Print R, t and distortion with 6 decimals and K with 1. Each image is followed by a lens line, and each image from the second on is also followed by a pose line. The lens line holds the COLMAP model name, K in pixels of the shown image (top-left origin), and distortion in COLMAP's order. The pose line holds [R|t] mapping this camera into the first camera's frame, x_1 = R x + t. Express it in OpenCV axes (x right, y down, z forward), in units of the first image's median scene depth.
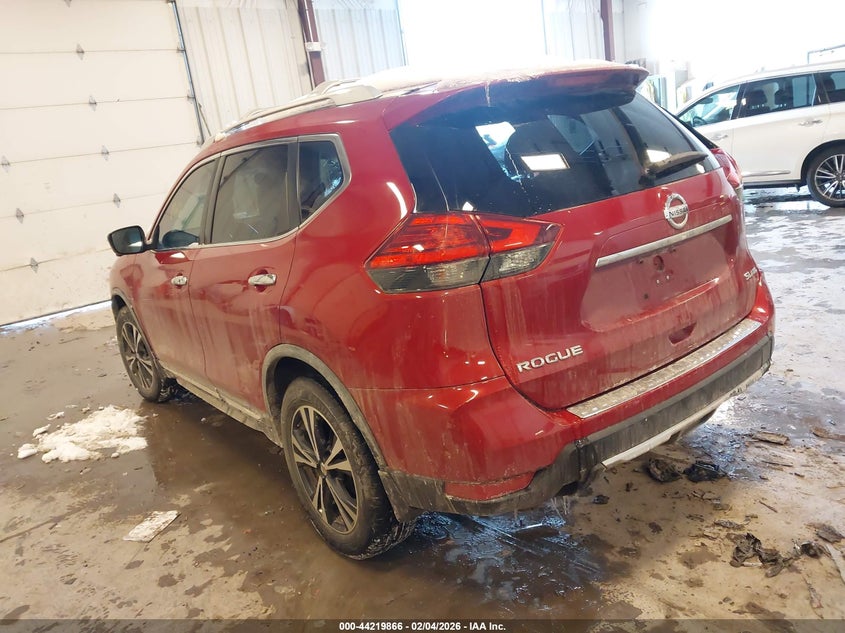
lens RADIAL K [[646.7, 0, 422.5], [0, 646.7, 316.5], [0, 0, 1]] dist [-0.004260, 0.000421]
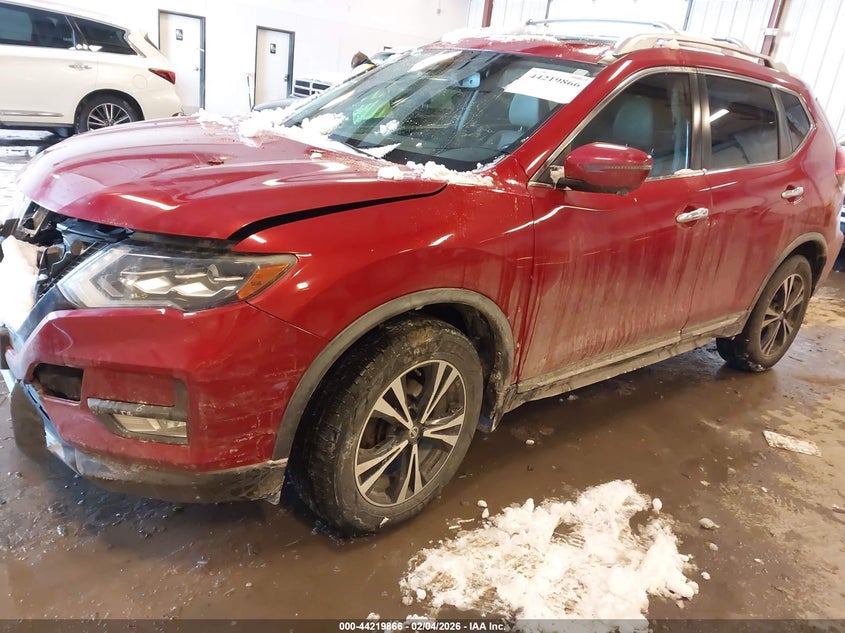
lens RADIAL K [[646.7, 0, 422.5], [0, 646.7, 316.5], [0, 0, 1]] dist [-0.004260, 0.000421]
pose [[-0.032616, -0.200439, 0.979163, -0.476402], [0.138216, 0.969367, 0.203037, -0.056262], [-0.989865, 0.141958, -0.003913, 0.543128]]
